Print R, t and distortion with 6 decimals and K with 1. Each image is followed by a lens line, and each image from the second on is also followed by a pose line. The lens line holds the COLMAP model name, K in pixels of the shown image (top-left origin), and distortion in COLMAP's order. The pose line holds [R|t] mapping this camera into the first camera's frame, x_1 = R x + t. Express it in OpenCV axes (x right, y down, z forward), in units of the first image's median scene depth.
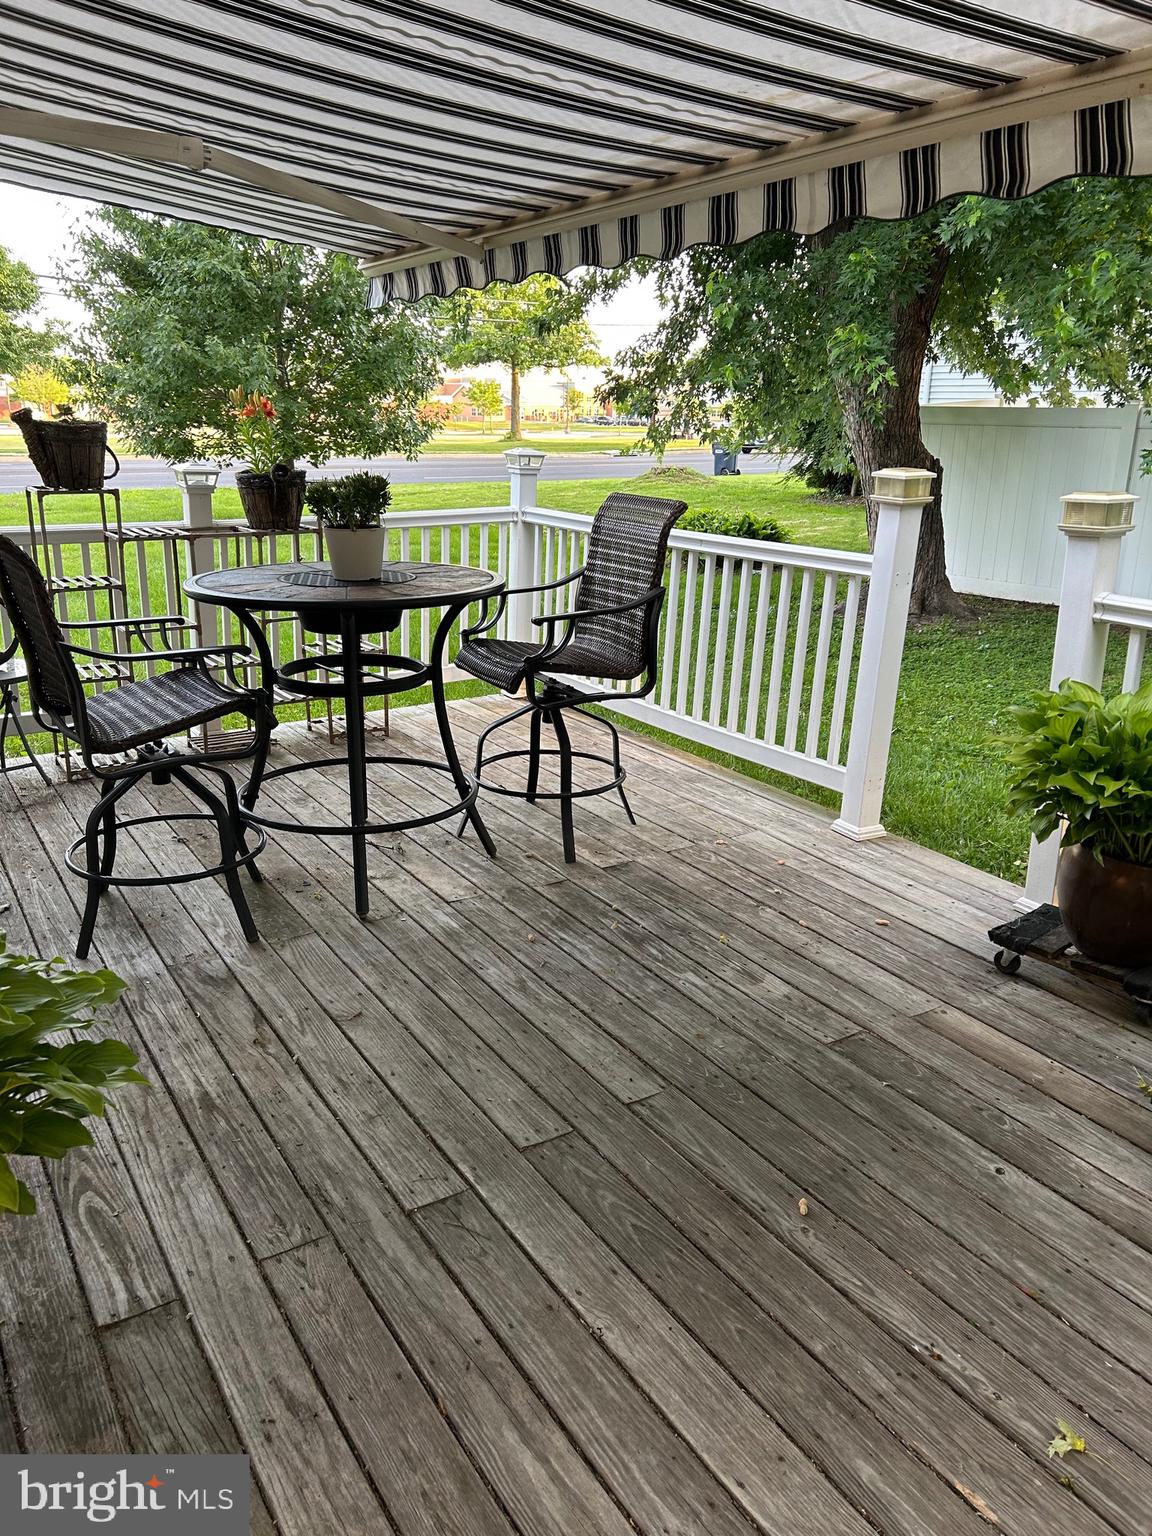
lens RADIAL K [[1151.5, 0, 573.8], [0, 1151.5, 760.8], [0, 0, 1]] dist [0.046563, -0.057739]
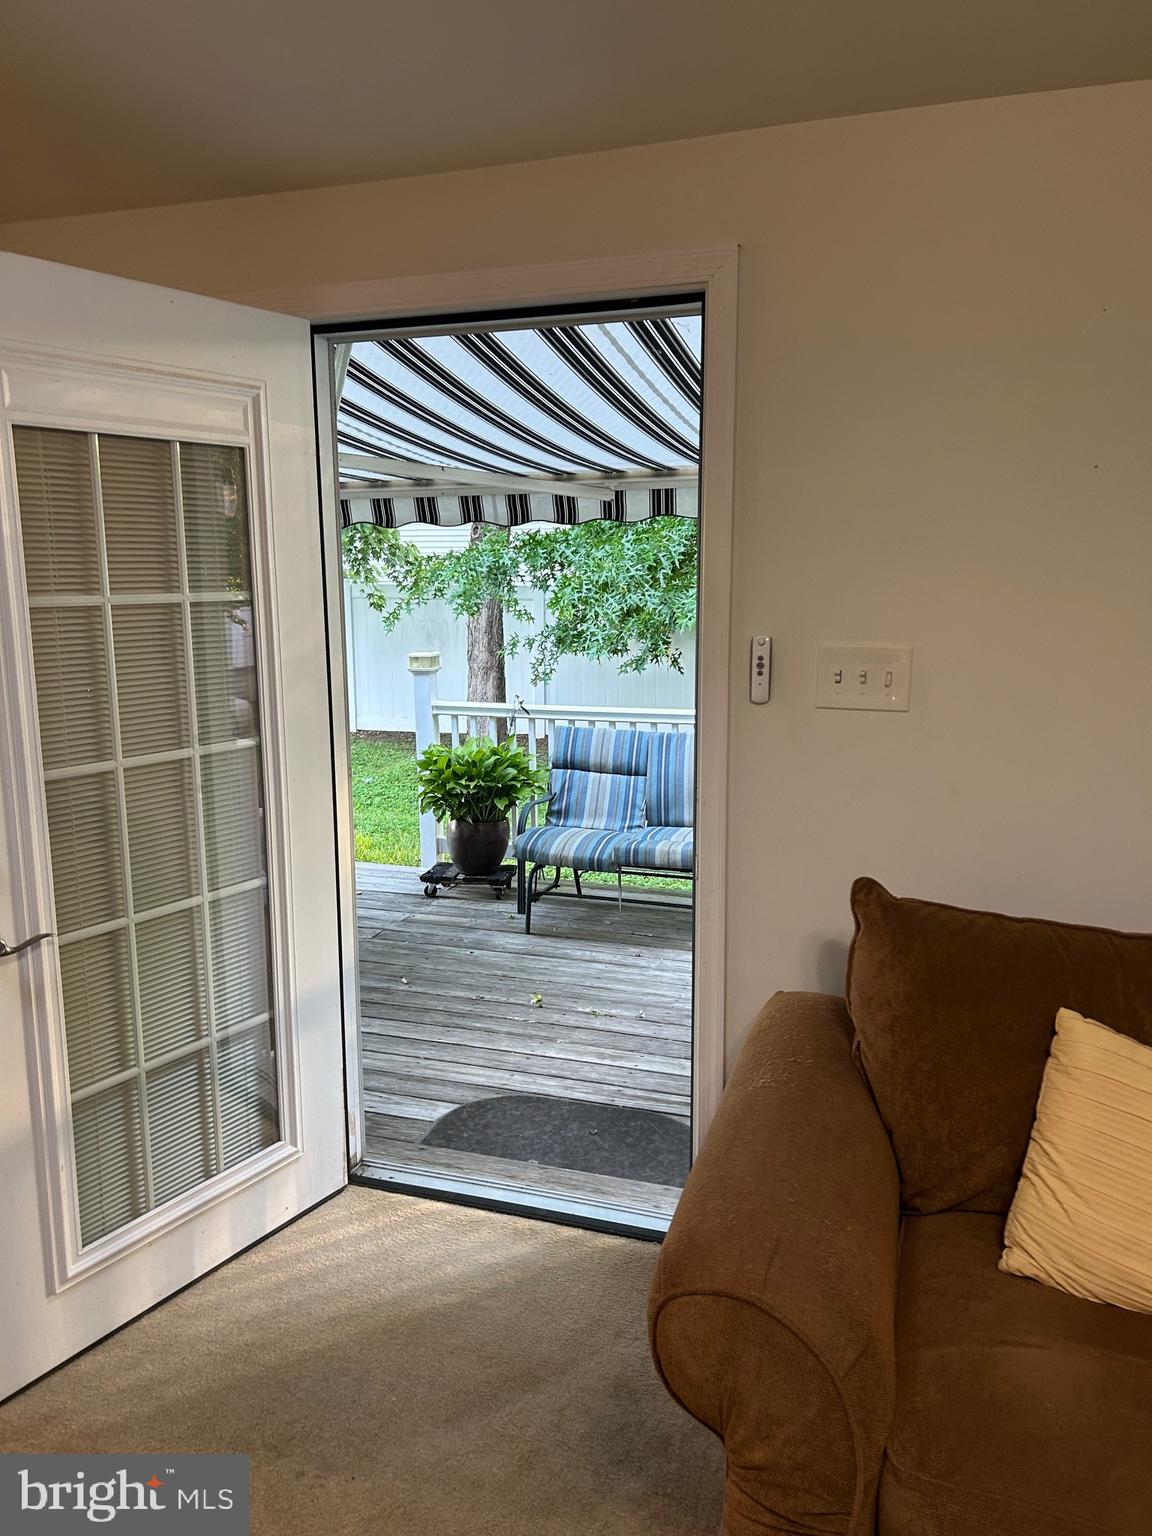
lens RADIAL K [[1151.5, 0, 575.2], [0, 1151.5, 763.1], [0, 0, 1]] dist [0.046563, -0.057739]
pose [[0.778613, -0.122380, 0.615455, -0.637844], [0.193759, 0.979759, -0.050304, 0.115605], [-0.596841, 0.158417, 0.786565, -0.738003]]
